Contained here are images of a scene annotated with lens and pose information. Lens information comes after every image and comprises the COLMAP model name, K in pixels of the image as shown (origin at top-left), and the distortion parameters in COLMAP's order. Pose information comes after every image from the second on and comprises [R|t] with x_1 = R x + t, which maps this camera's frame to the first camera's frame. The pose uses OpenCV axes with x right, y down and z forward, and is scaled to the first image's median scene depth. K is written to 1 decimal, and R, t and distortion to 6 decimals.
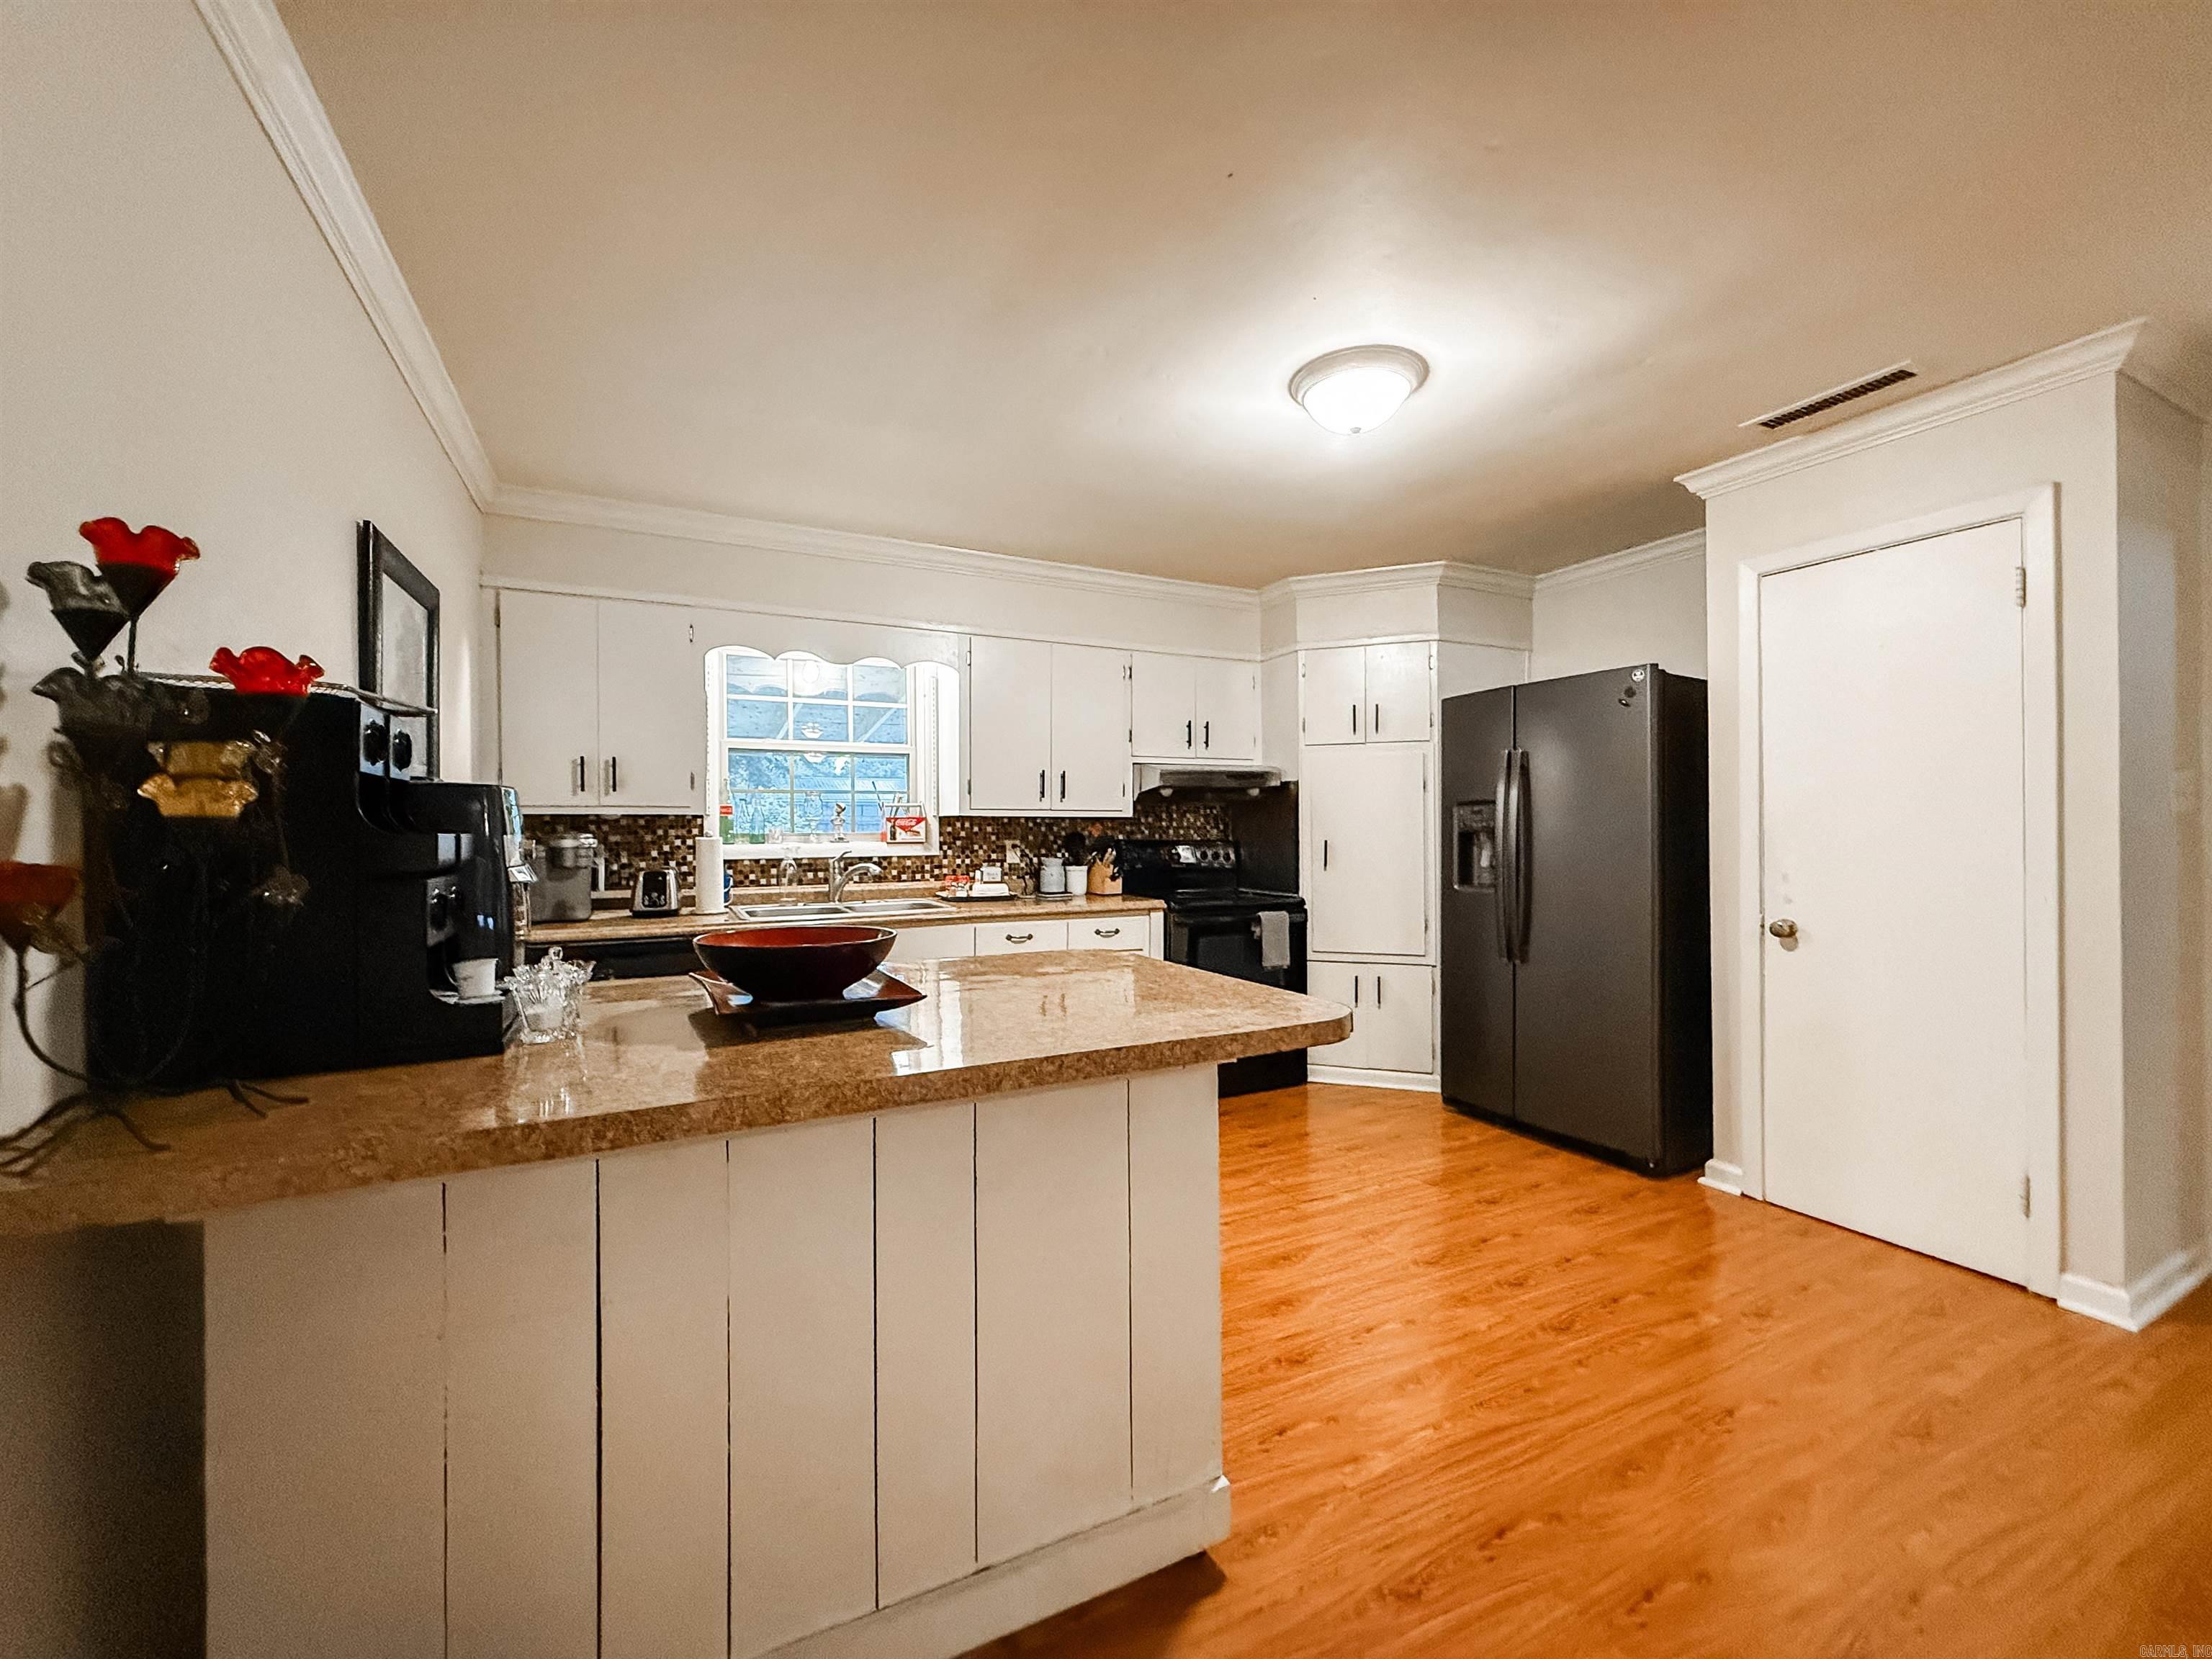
lens RADIAL K [[896.6, 0, 1104.3], [0, 896.6, 820.7], [0, 0, 1]] dist [-0.000971, -0.000334]
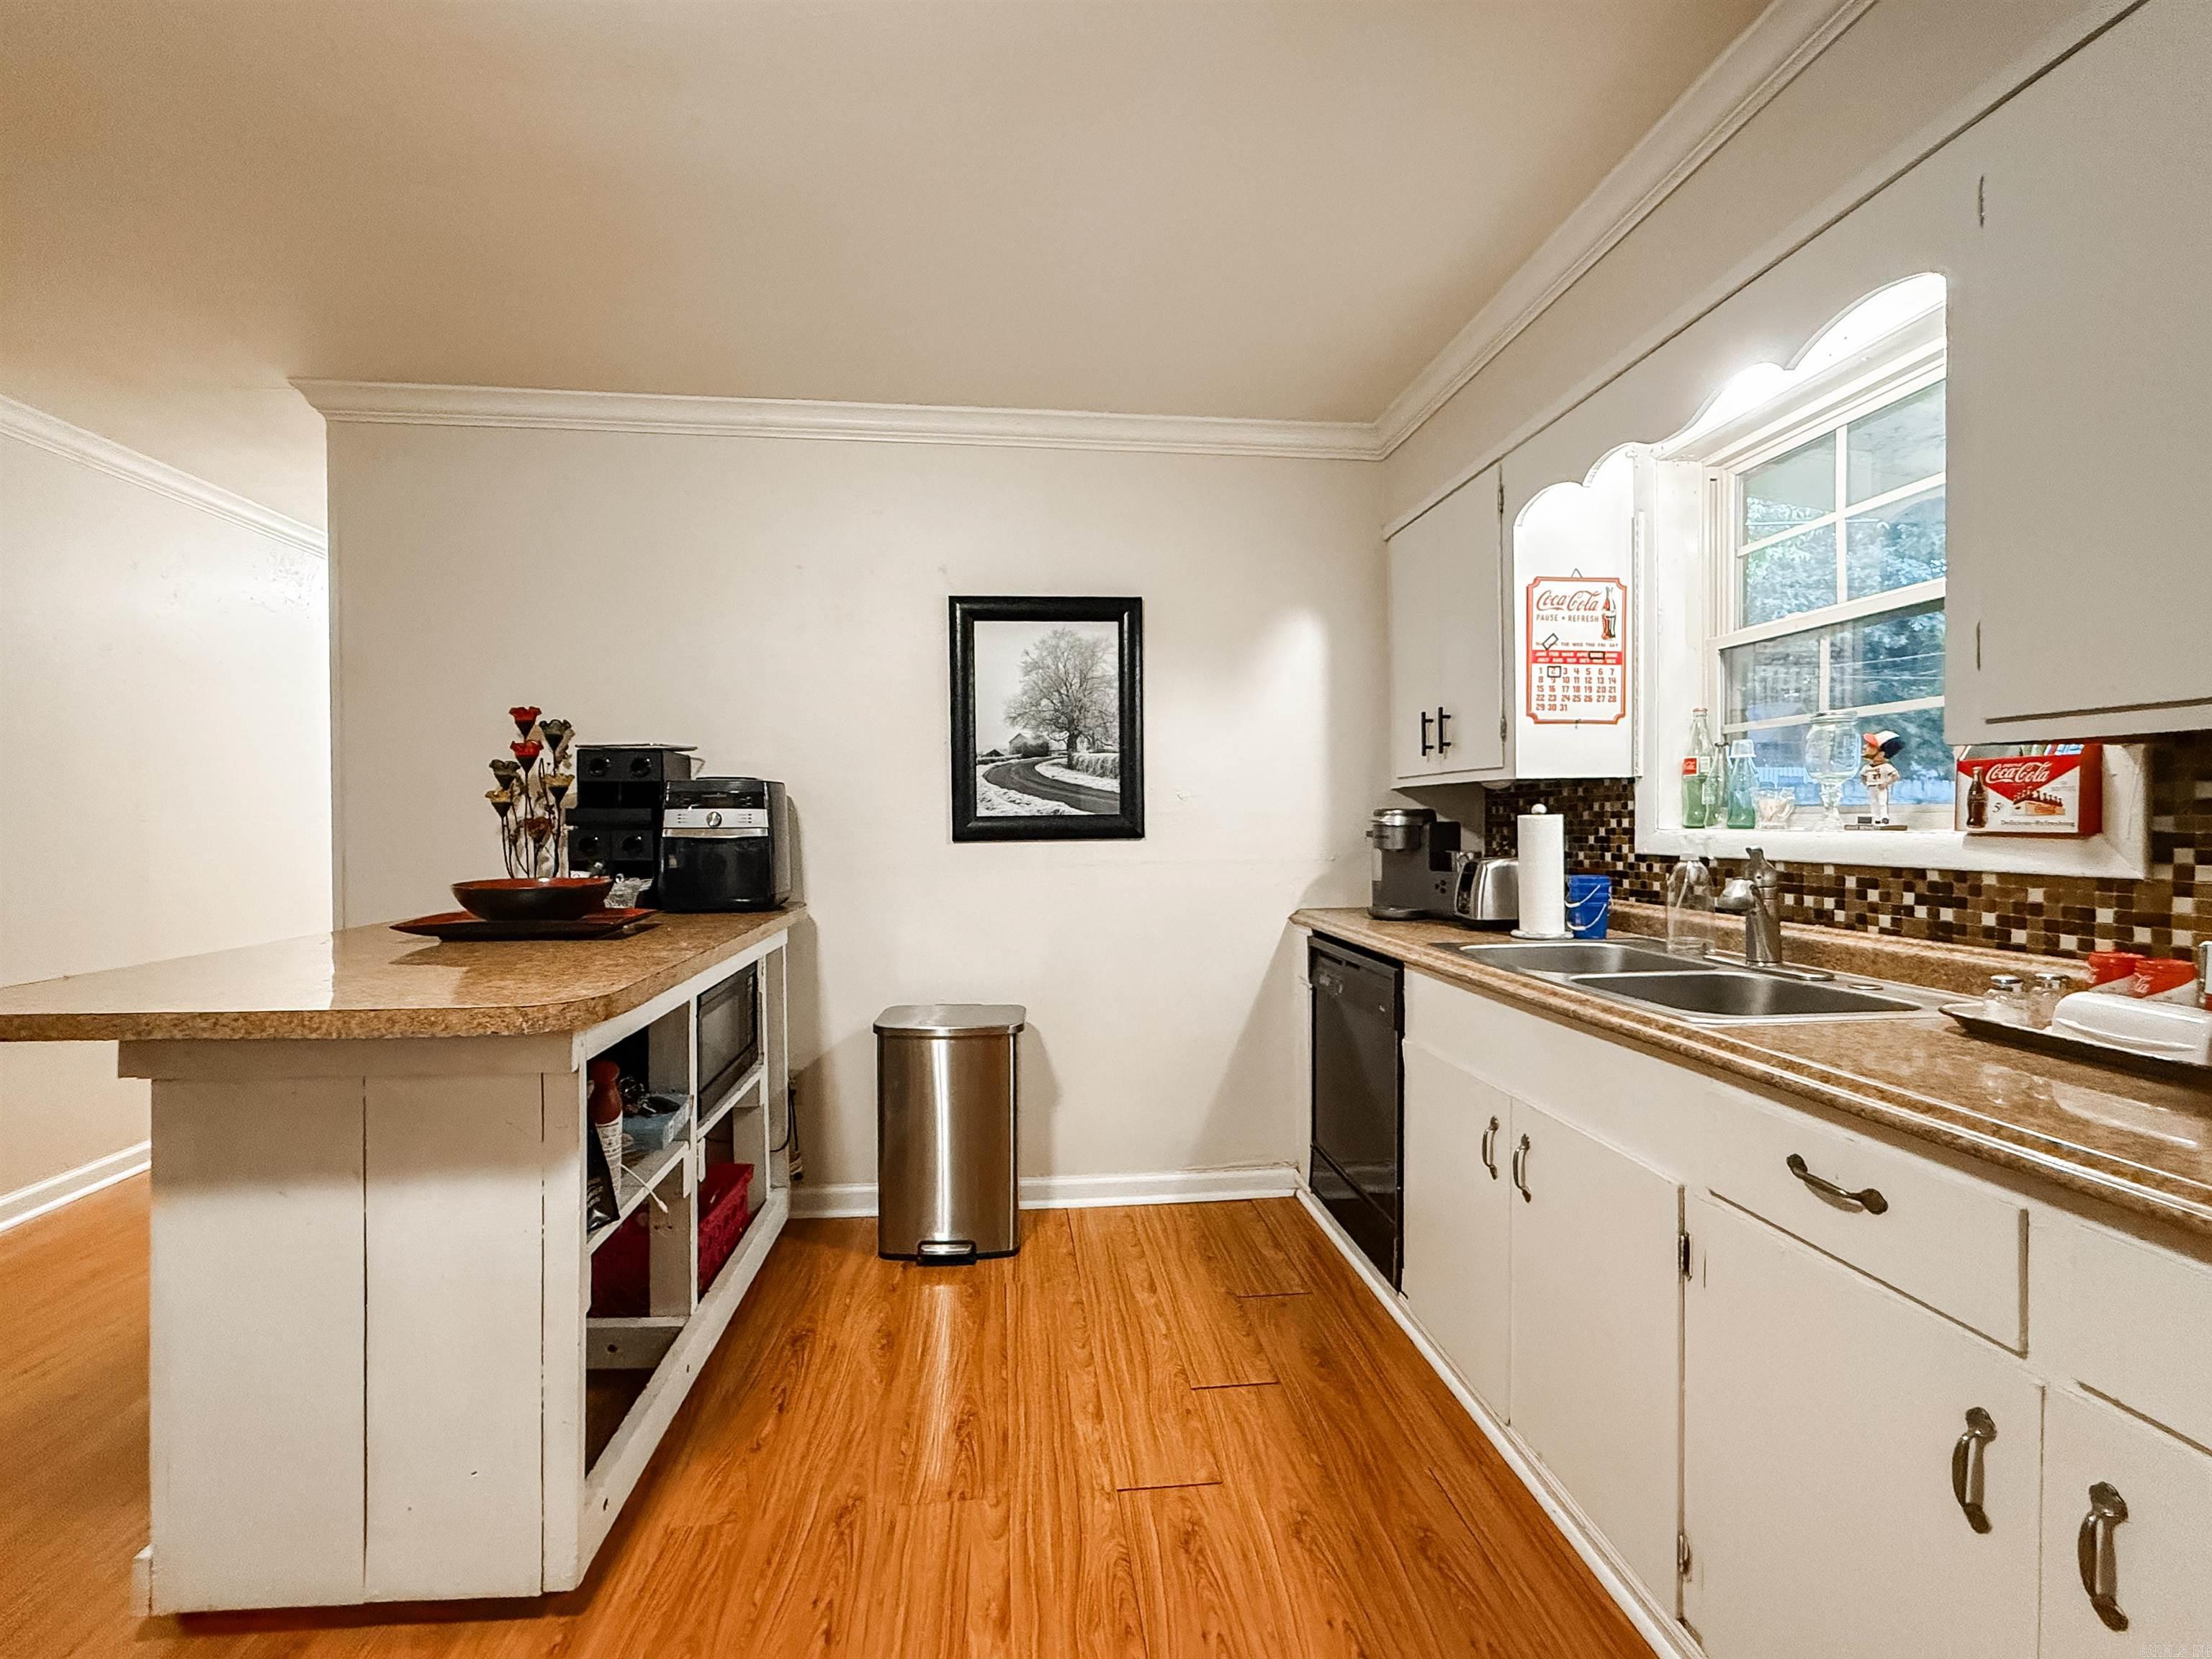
lens RADIAL K [[896.6, 0, 1104.3], [0, 896.6, 820.7], [0, 0, 1]] dist [-0.000971, -0.000334]
pose [[-0.355613, 0.009550, -0.934585, 0.210495], [0.015560, 0.999870, 0.004296, 0.013017], [0.934504, -0.013015, -0.355715, 0.804817]]
